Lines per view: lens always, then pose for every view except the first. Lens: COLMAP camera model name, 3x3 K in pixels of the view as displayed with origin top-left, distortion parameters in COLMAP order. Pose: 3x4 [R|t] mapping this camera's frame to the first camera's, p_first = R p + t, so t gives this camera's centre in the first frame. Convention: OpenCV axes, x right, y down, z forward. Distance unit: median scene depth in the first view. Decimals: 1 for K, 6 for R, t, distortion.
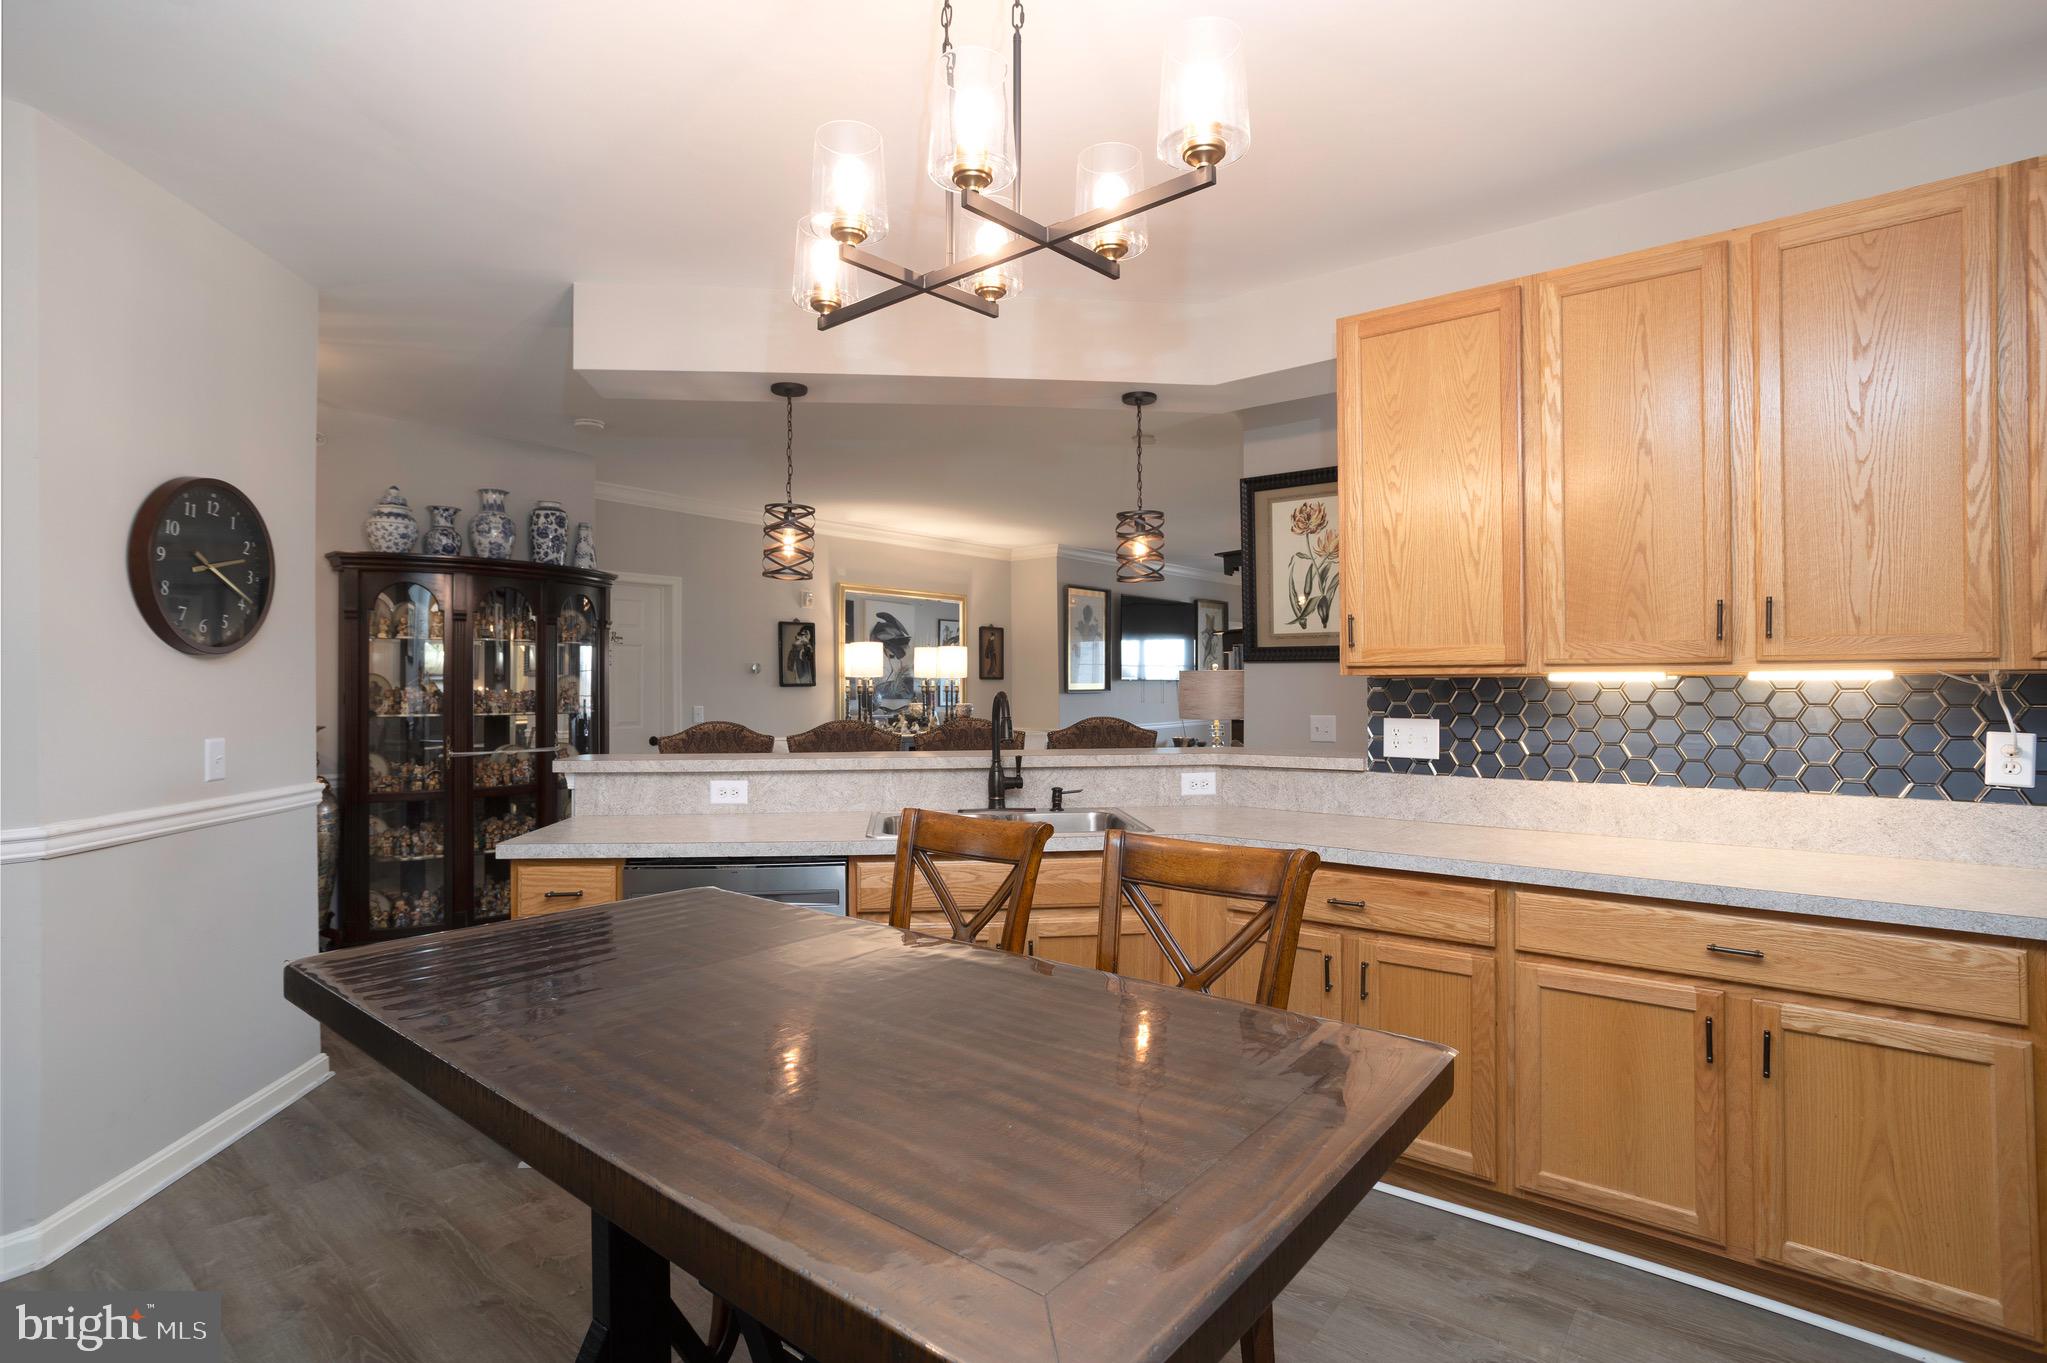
lens RADIAL K [[1039.6, 0, 1023.5], [0, 1039.6, 681.5], [0, 0, 1]] dist [0.000177, 0.000332]
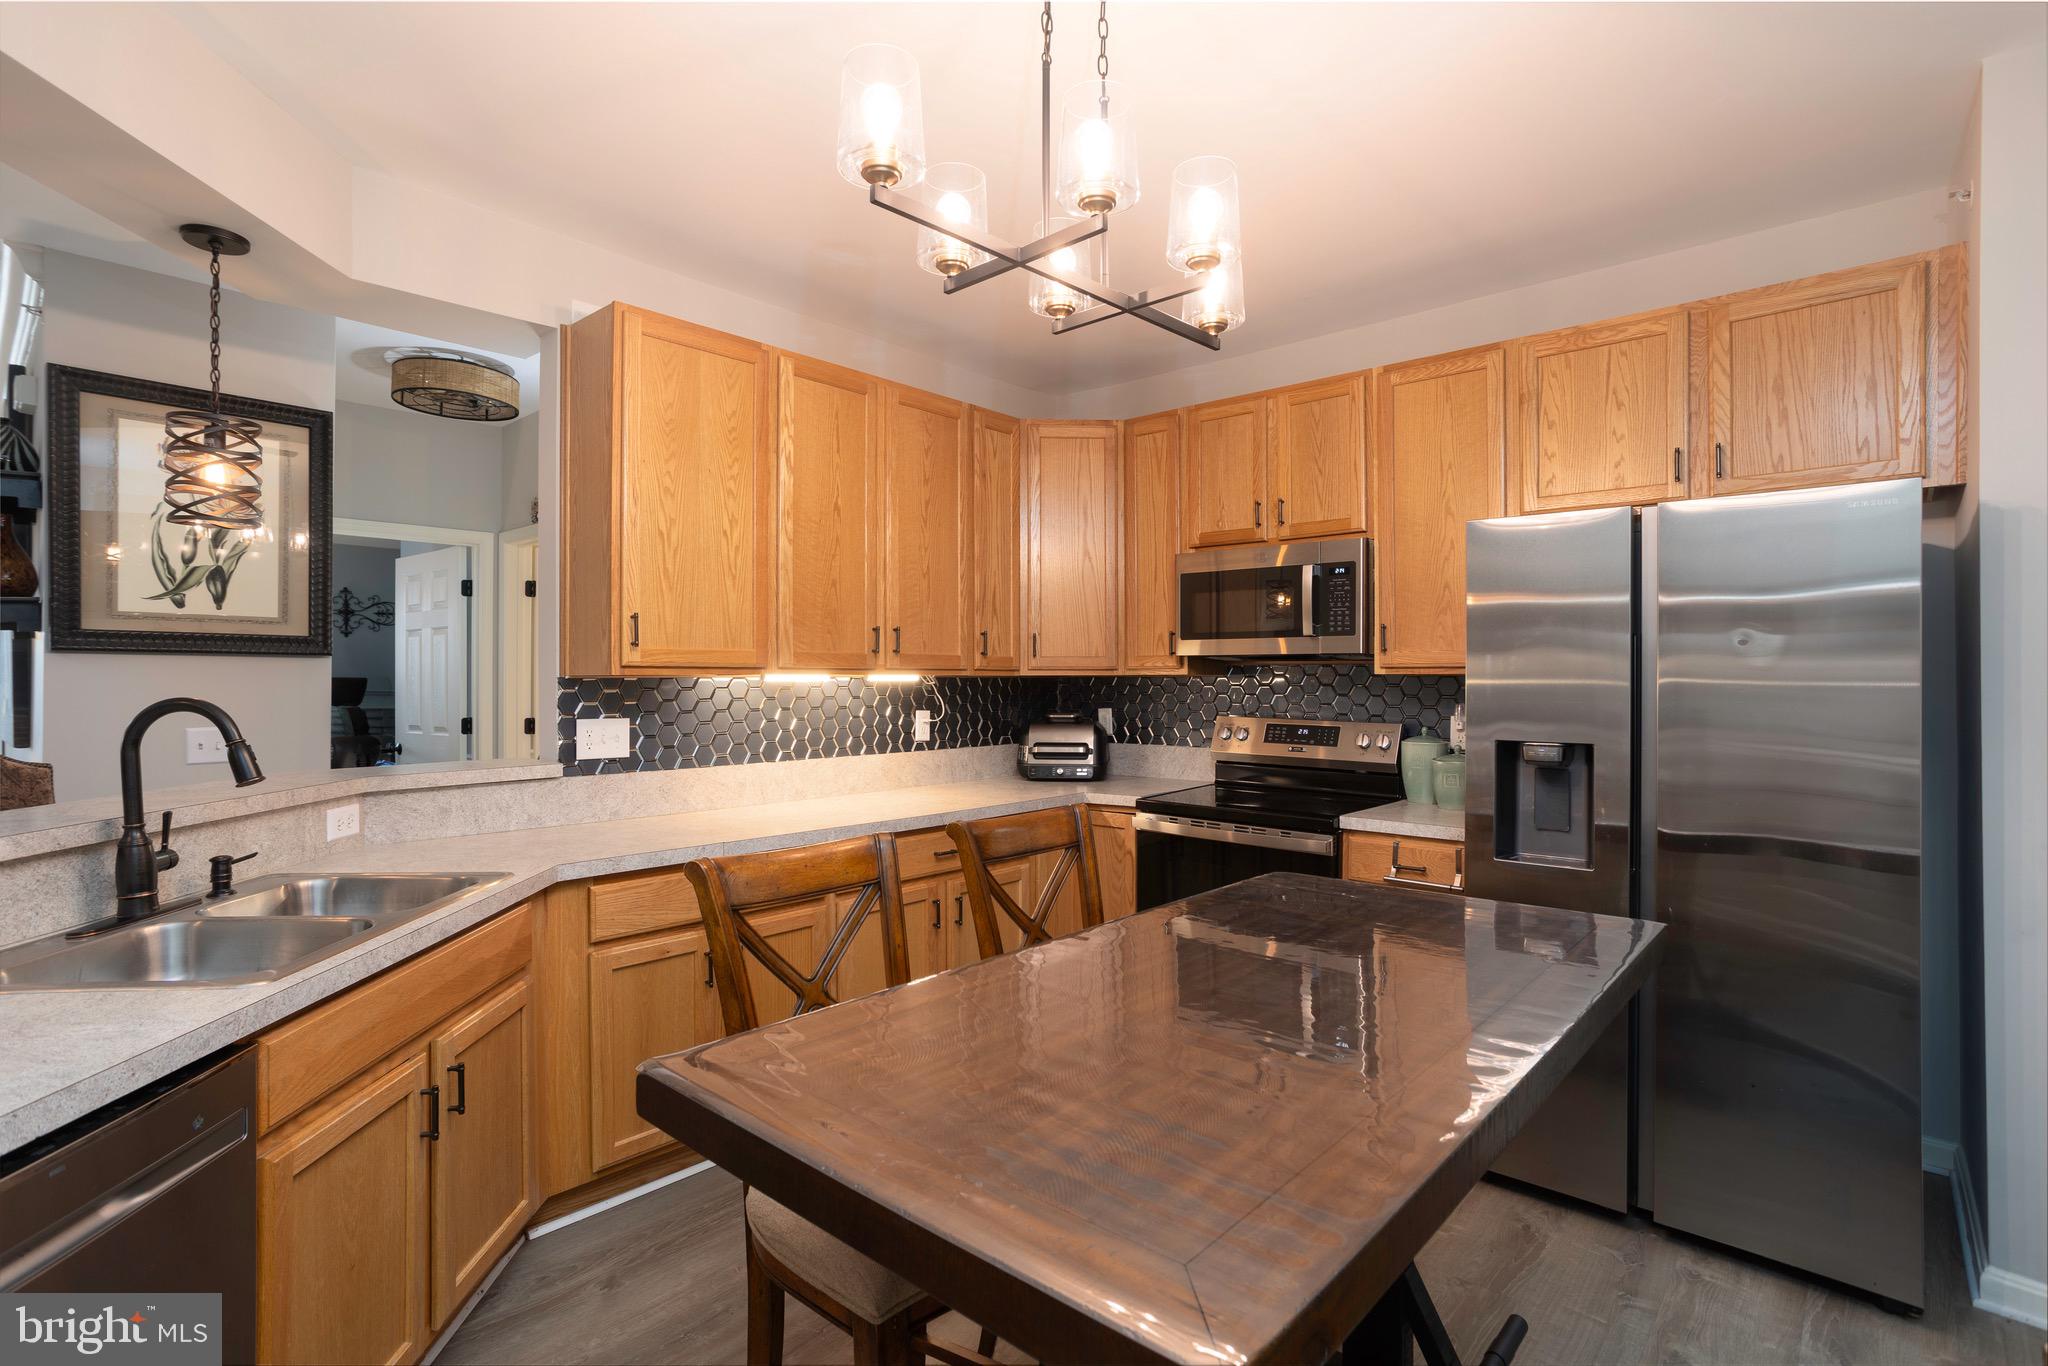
lens RADIAL K [[1040.1, 0, 1024.0], [0, 1040.1, 683.0], [0, 0, 1]] dist [0.000177, 0.000332]
pose [[0.047789, 0.000881, 0.998857, -0.605801], [0.000170, 1.000000, -0.000890, 0.002628], [-0.998857, 0.000212, 0.047789, 0.555241]]
